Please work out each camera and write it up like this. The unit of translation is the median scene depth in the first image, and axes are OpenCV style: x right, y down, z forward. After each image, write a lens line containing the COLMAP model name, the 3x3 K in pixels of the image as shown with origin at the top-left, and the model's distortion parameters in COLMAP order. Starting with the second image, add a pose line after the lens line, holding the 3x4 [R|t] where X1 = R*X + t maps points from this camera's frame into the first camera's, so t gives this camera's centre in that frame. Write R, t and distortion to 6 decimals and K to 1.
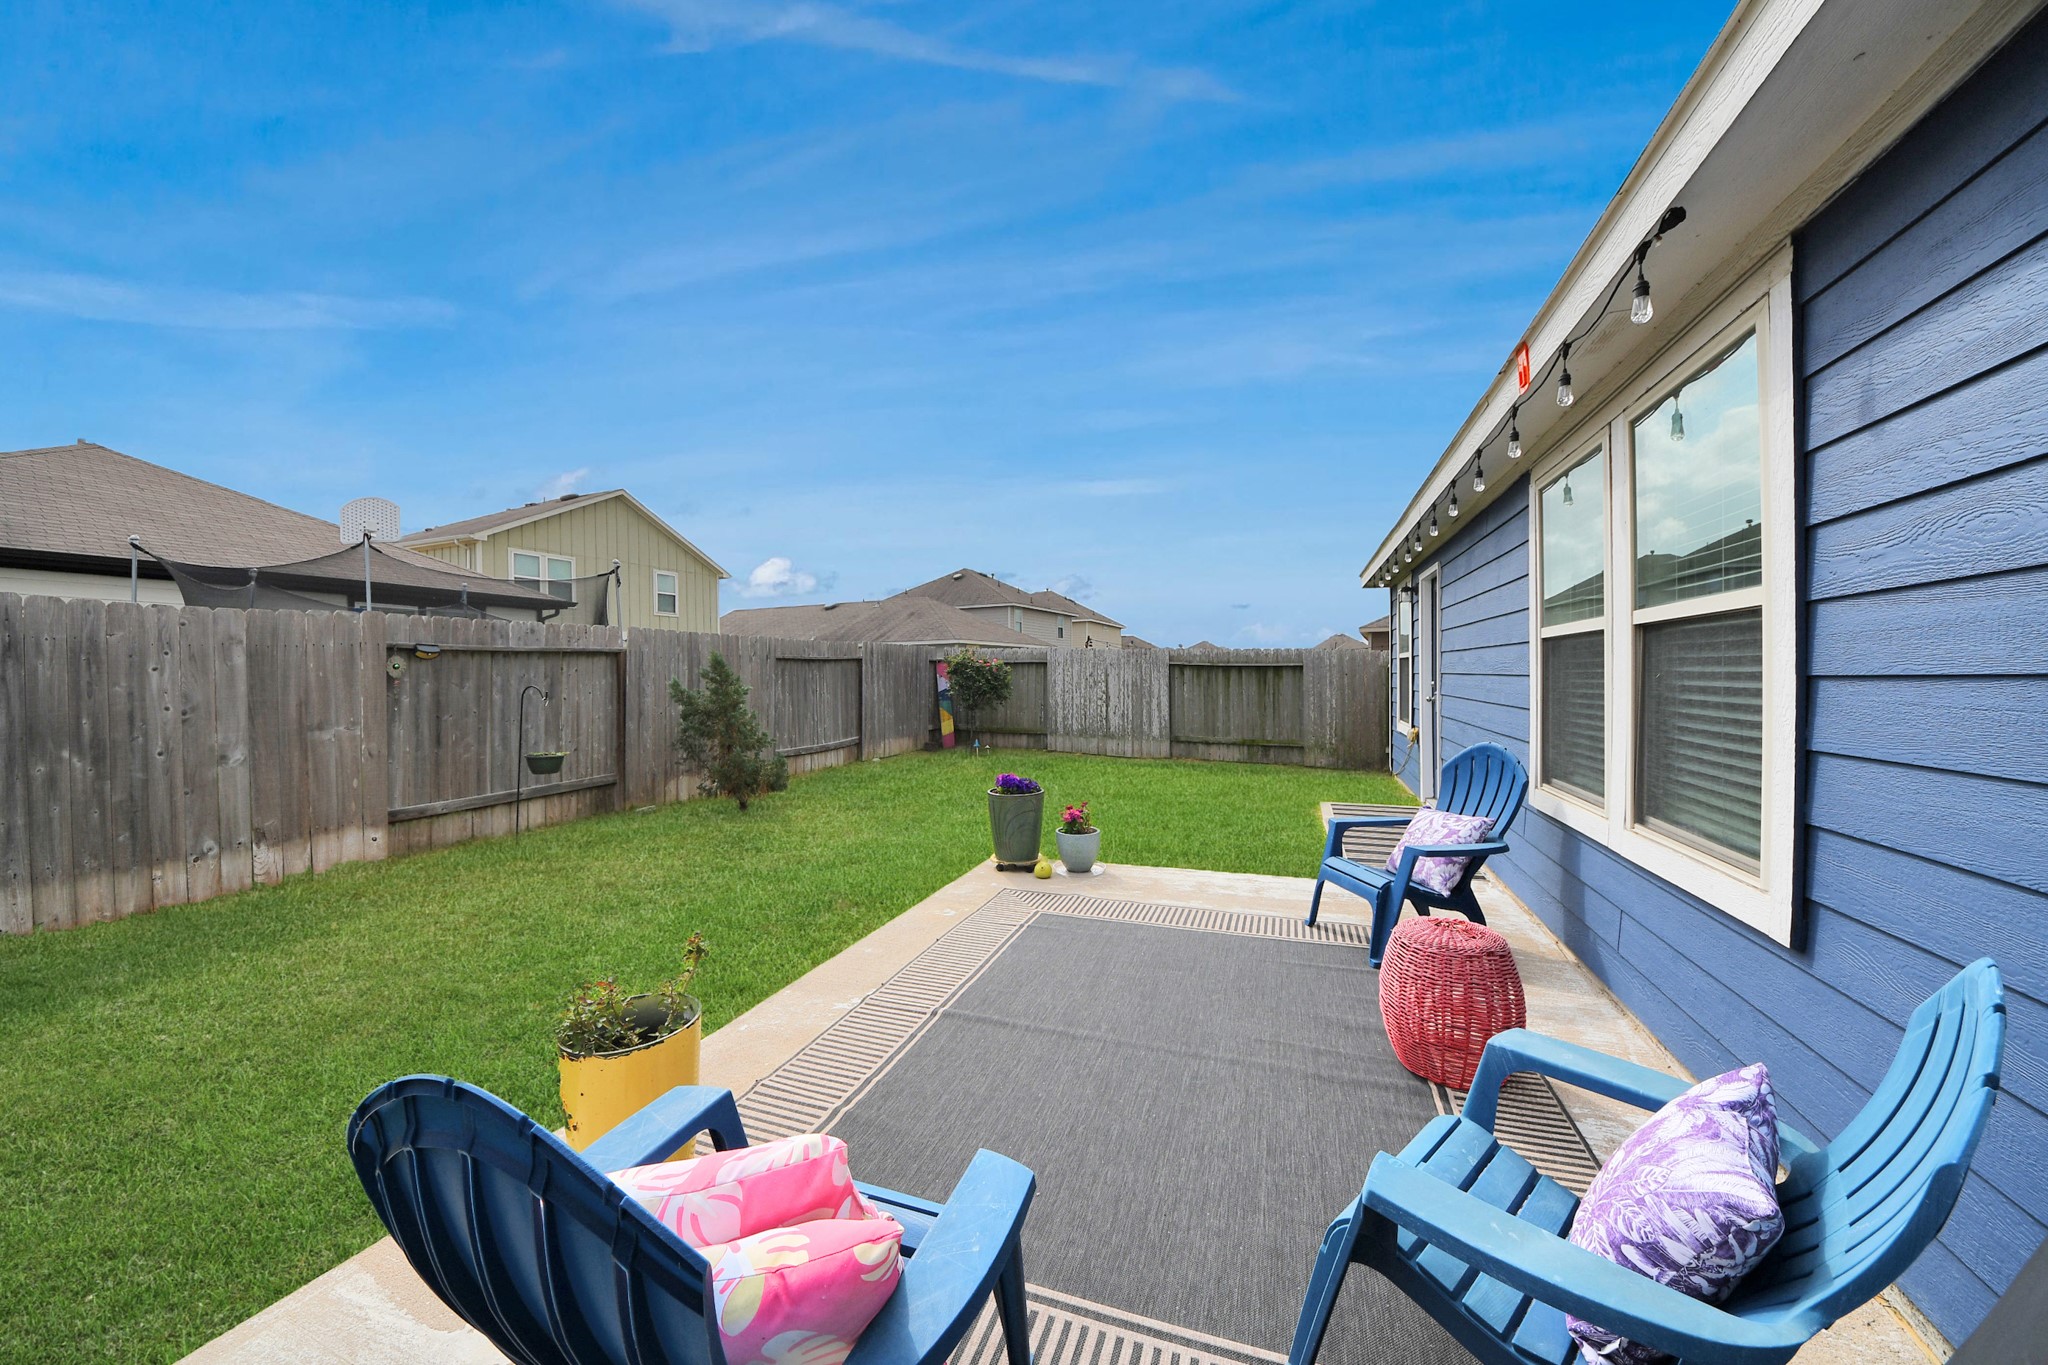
lens RADIAL K [[709.2, 0, 1026.6], [0, 709.2, 680.9], [0, 0, 1]] dist [0.034158, -0.027019]
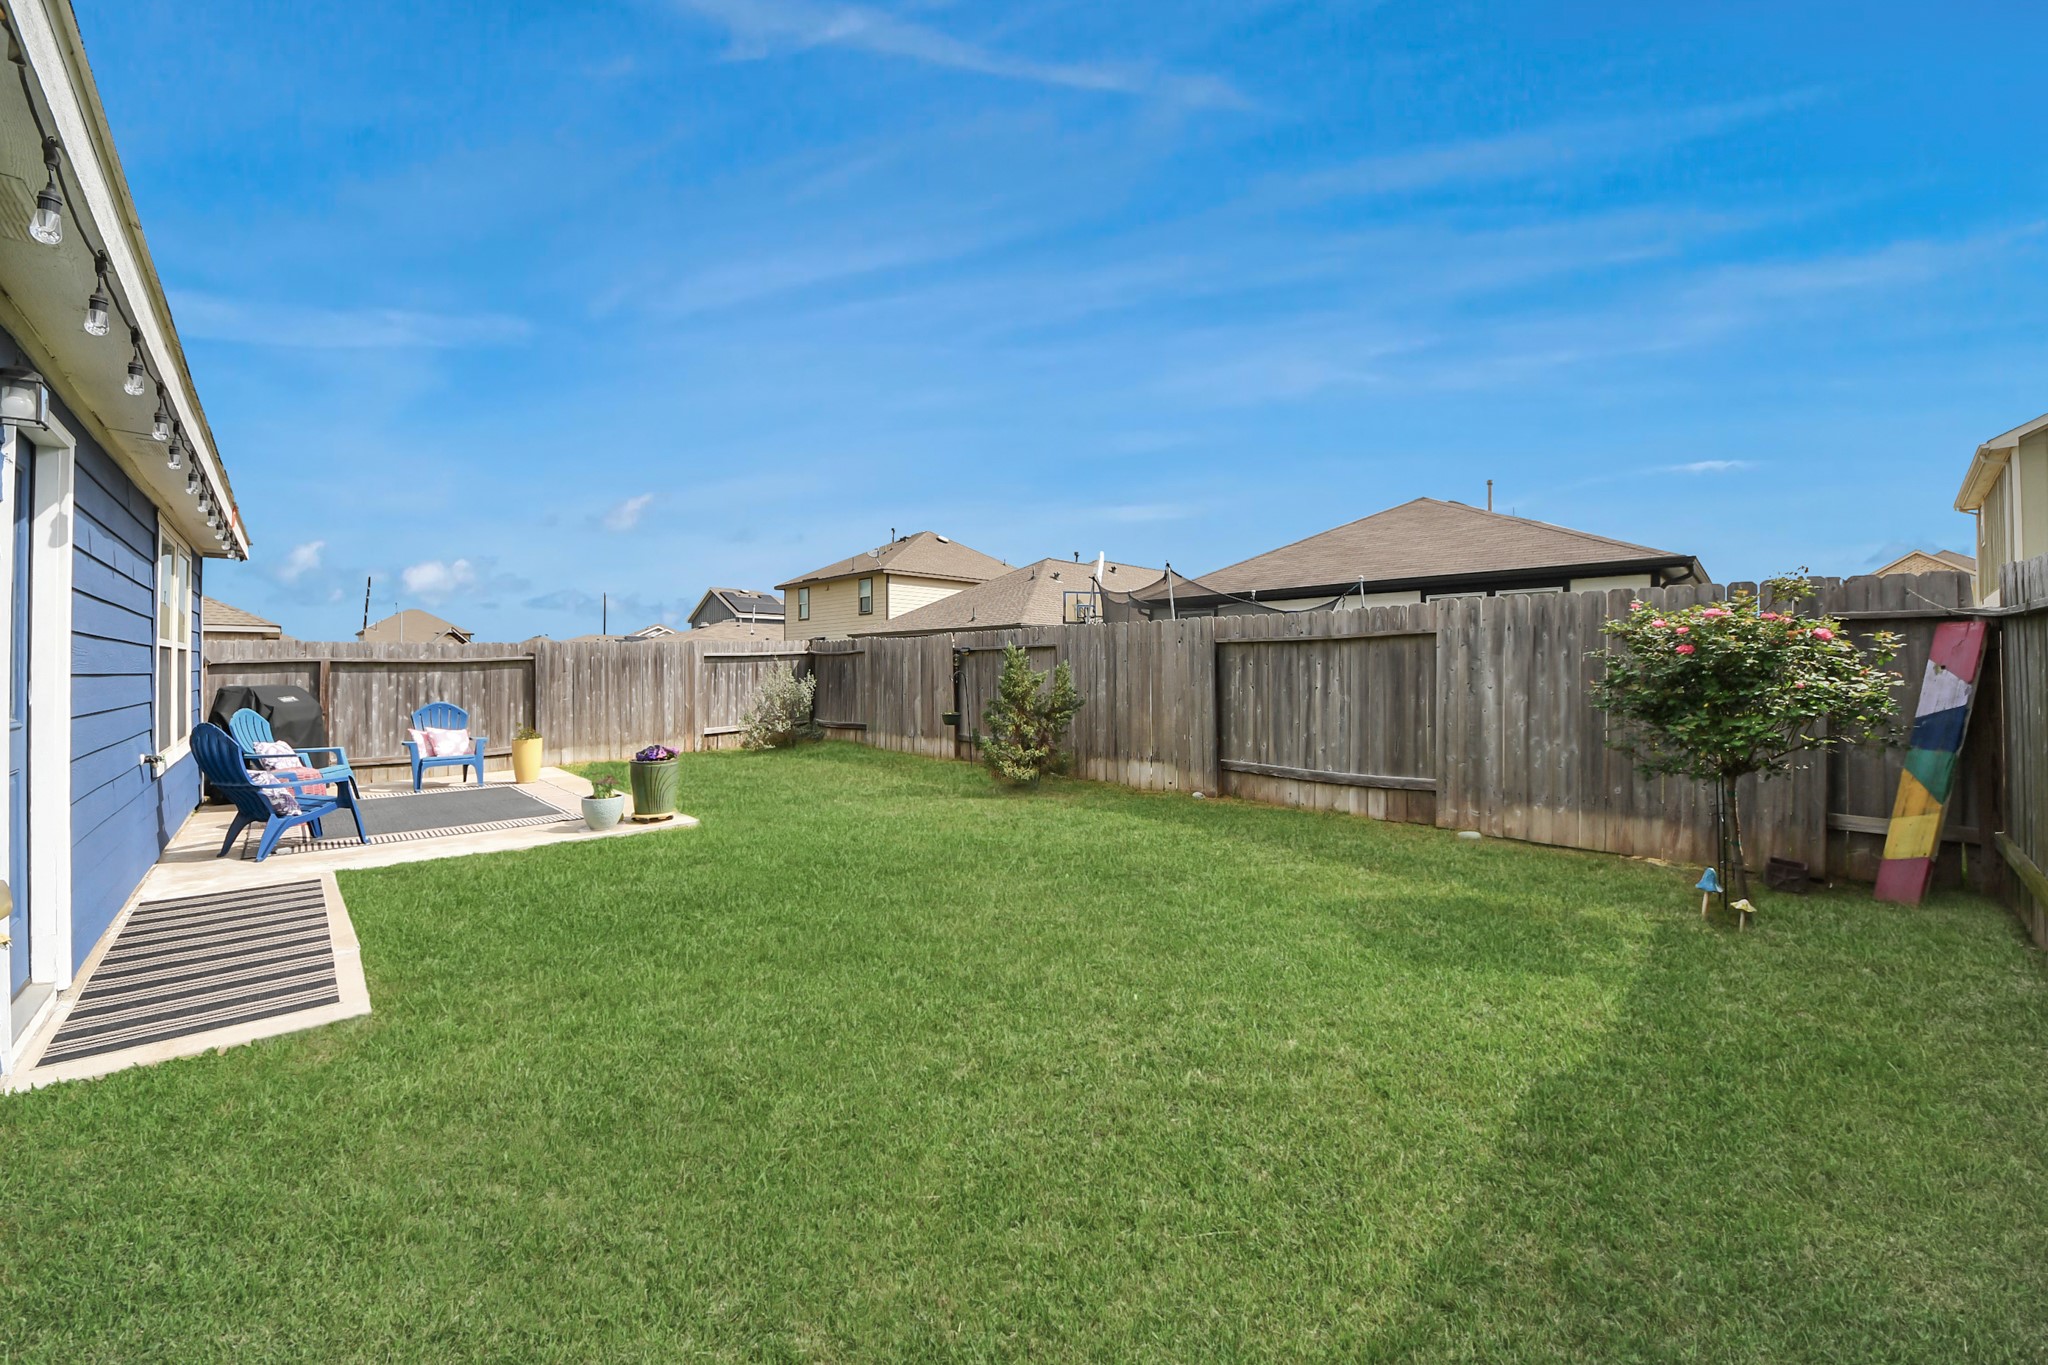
lens RADIAL K [[753.1, 0, 1021.0], [0, 753.1, 666.1], [0, 0, 1]] dist [0.059388, -0.025575]
pose [[-0.437220, 0.009415, -0.899305, 0.322322], [-0.001546, 0.999936, 0.011220, -0.009365], [0.899353, 0.006296, -0.437178, 0.760866]]
